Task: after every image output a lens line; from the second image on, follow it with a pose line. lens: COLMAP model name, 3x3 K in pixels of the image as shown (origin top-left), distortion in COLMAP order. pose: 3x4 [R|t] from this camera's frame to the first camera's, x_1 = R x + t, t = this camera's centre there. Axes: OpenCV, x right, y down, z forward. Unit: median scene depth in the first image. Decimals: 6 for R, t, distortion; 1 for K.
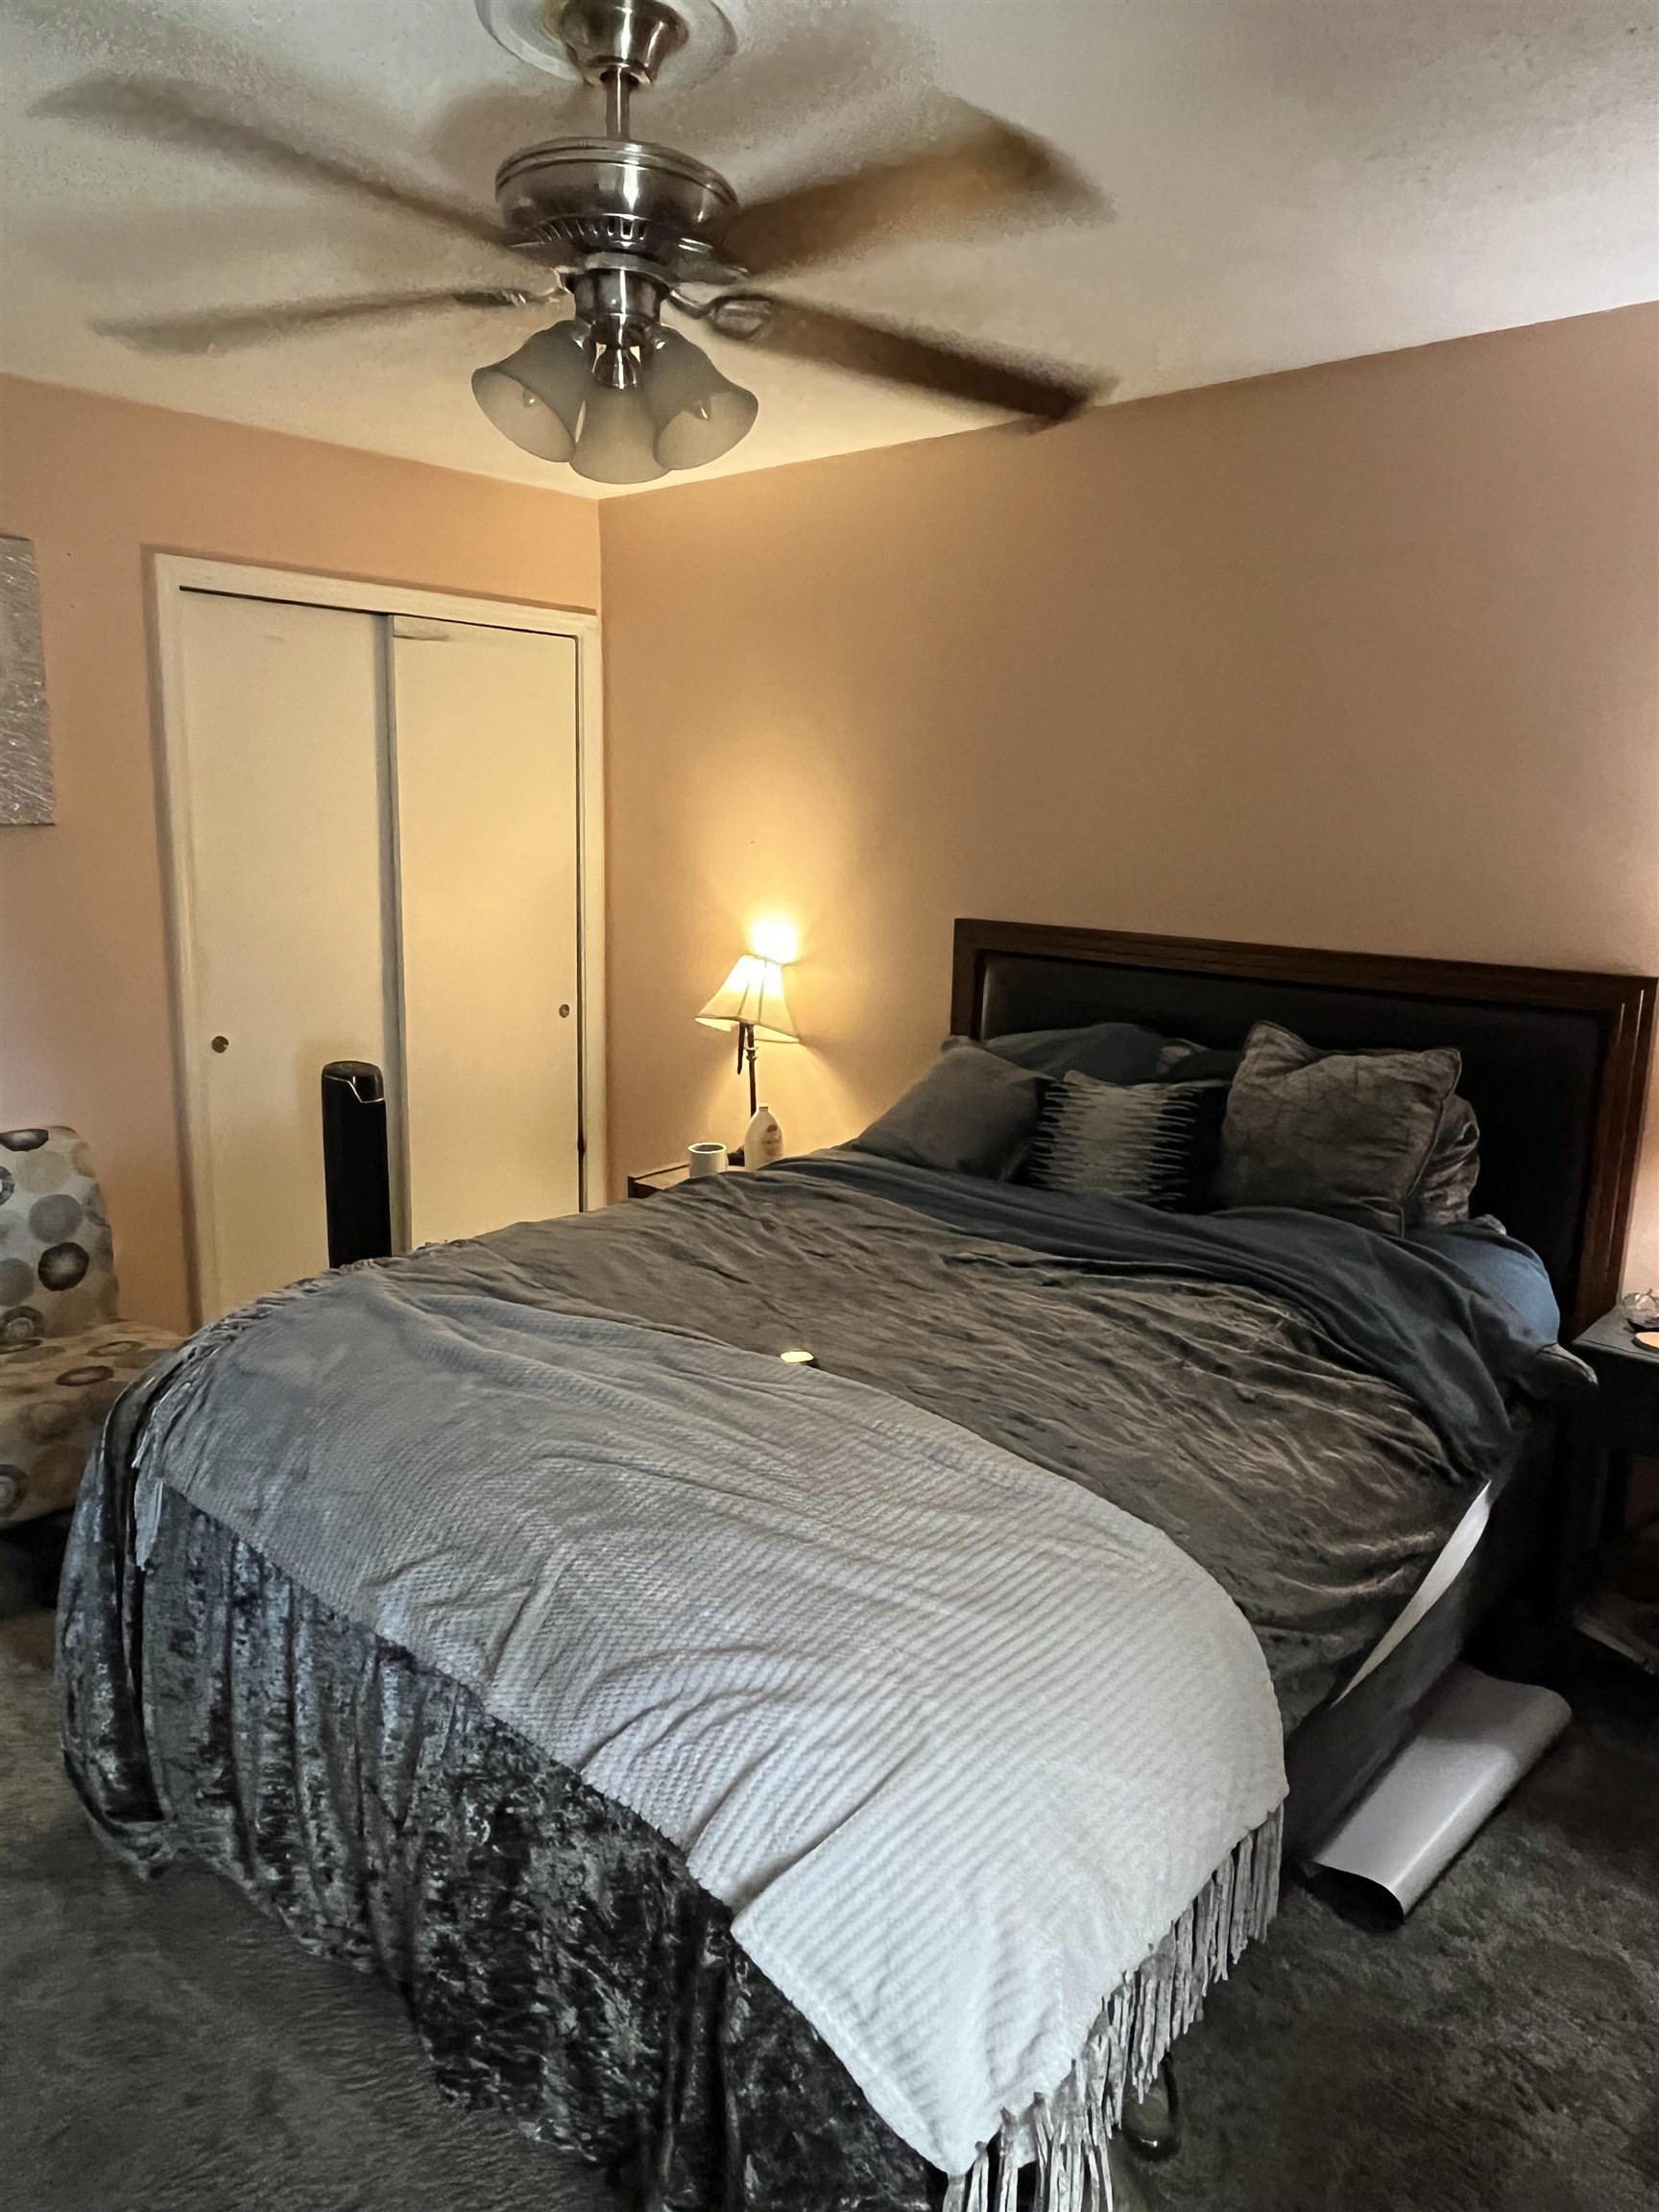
lens RADIAL K [[1423.8, 0, 830.6], [0, 1423.8, 1104.5], [0, 0, 1]] dist [0.000376, -0.000002]
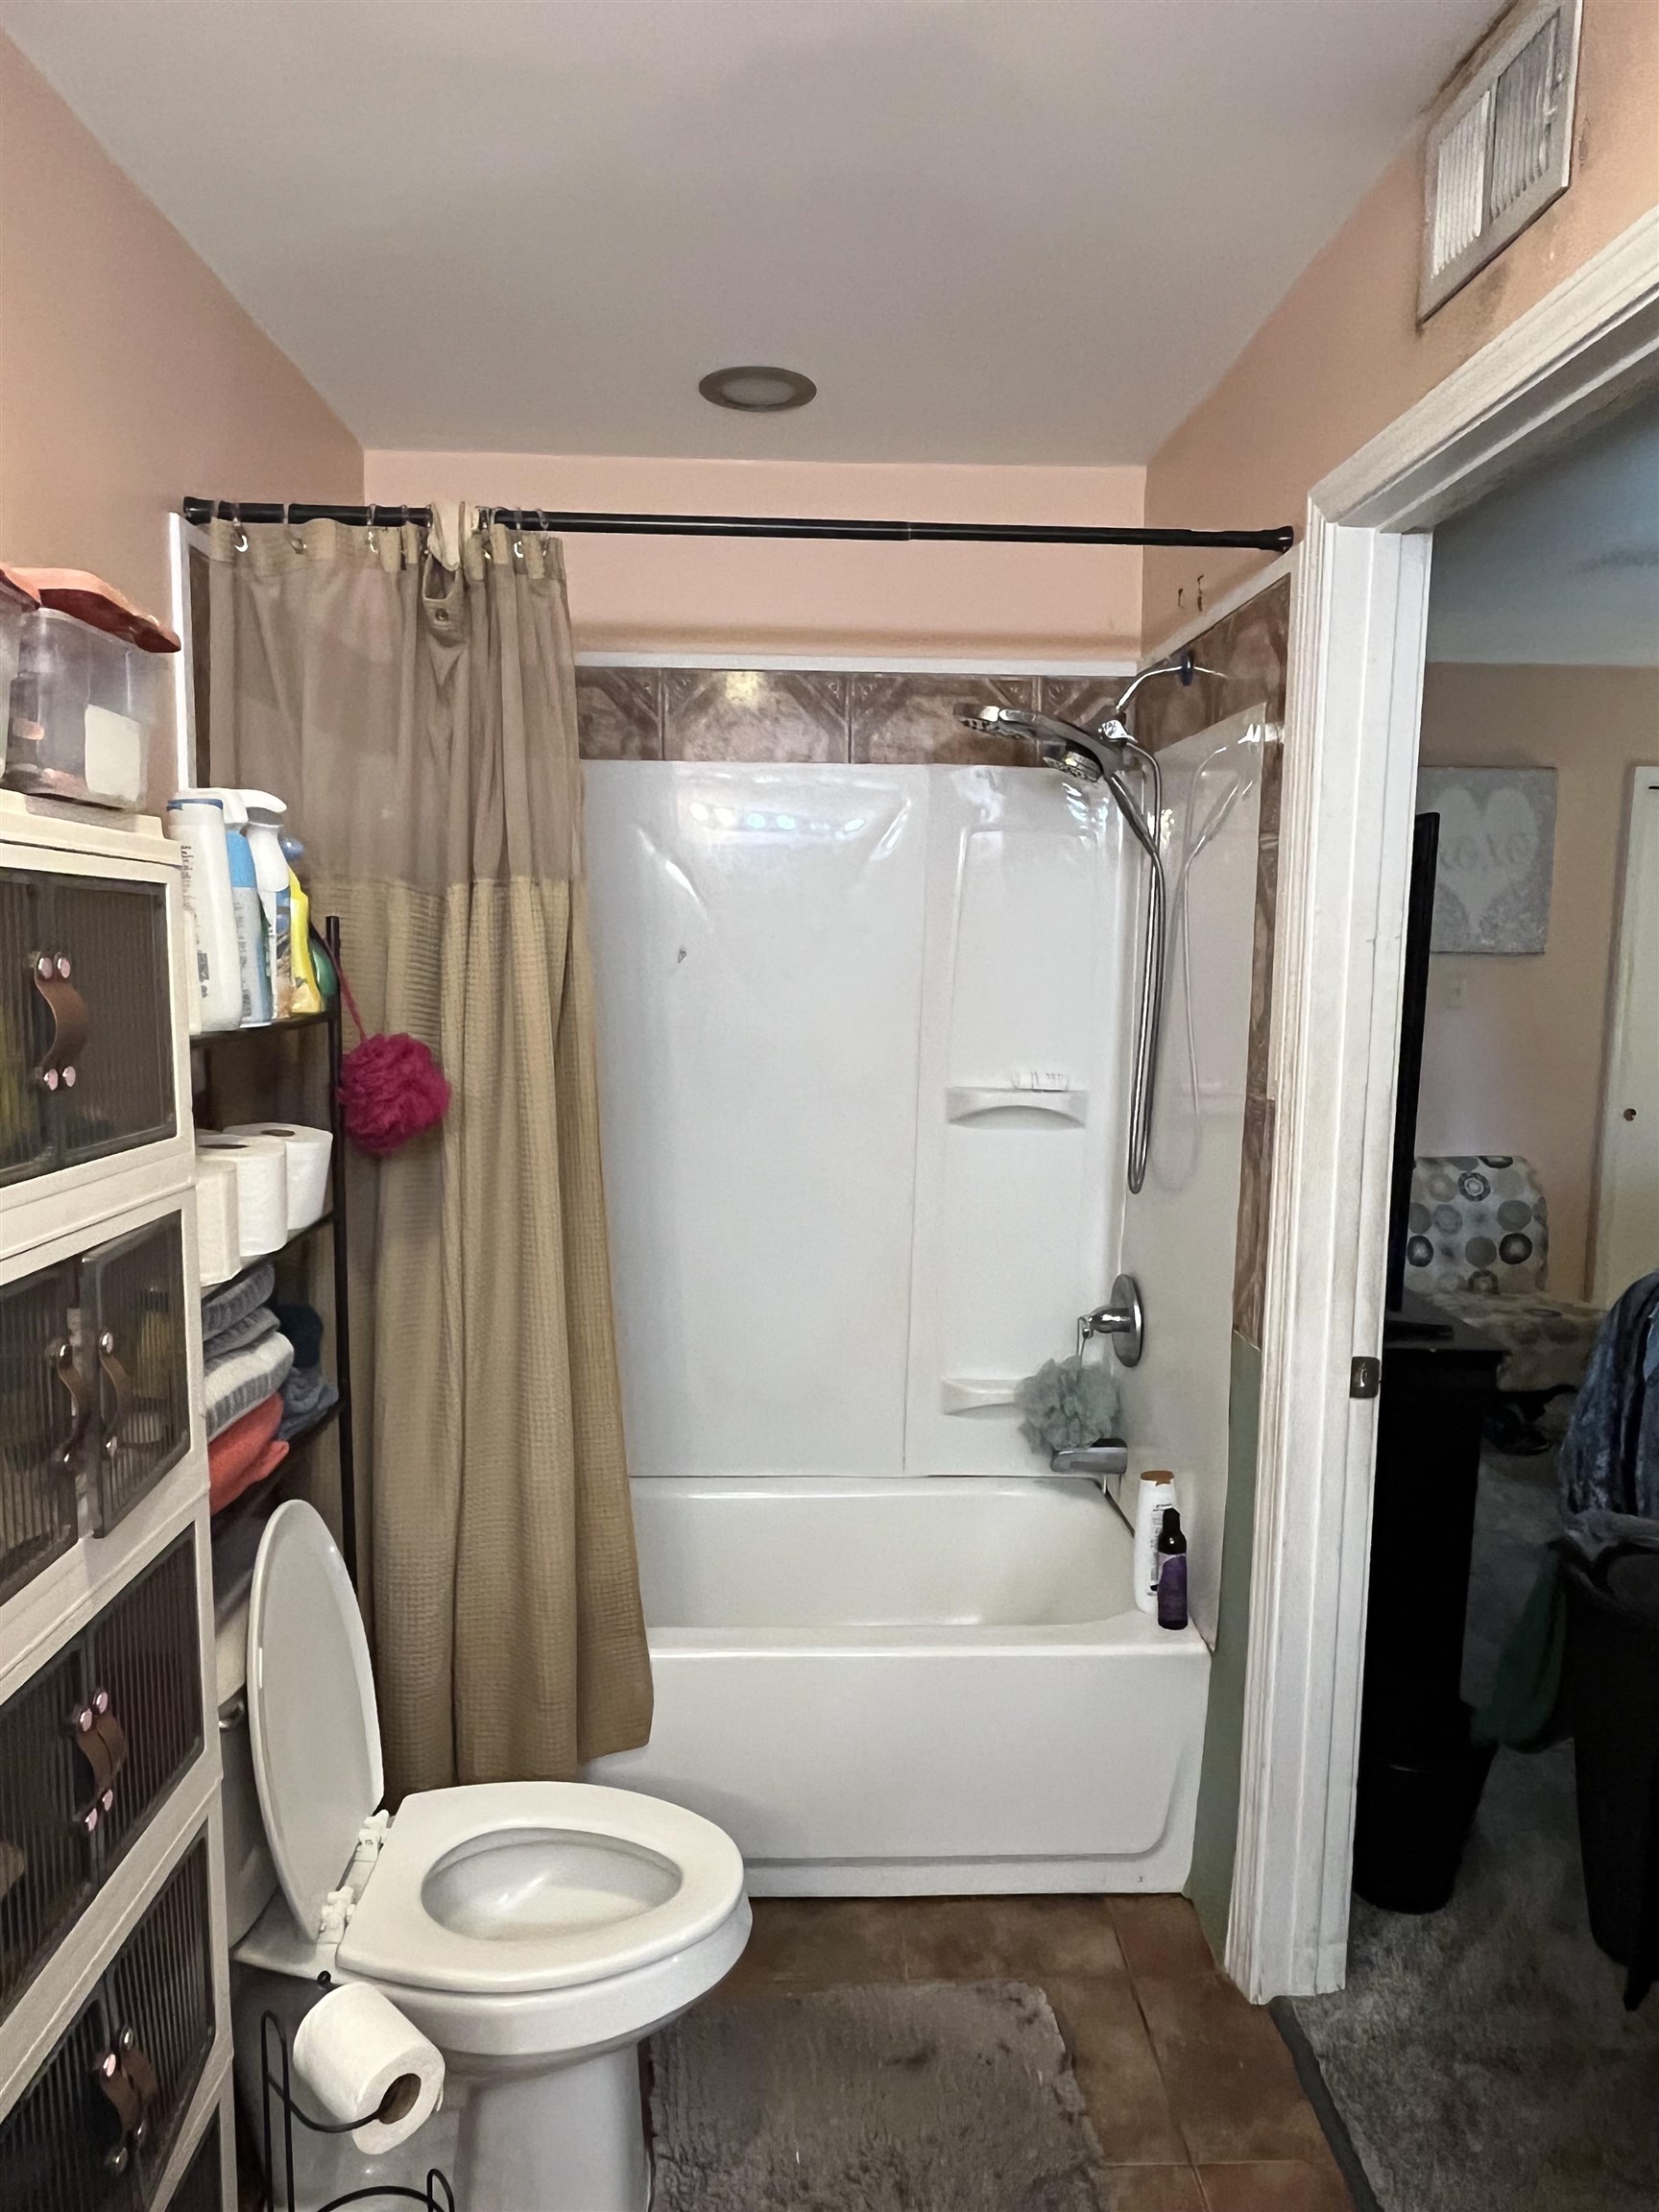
lens RADIAL K [[1423.8, 0, 829.4], [0, 1423.8, 1113.0], [0, 0, 1]] dist [0.000376, -0.000002]
pose [[0.682865, 0.075006, -0.726684, 0.039726], [-0.136620, 0.990278, -0.026169, 0.111422], [0.717656, 0.117150, 0.686474, -0.549884]]
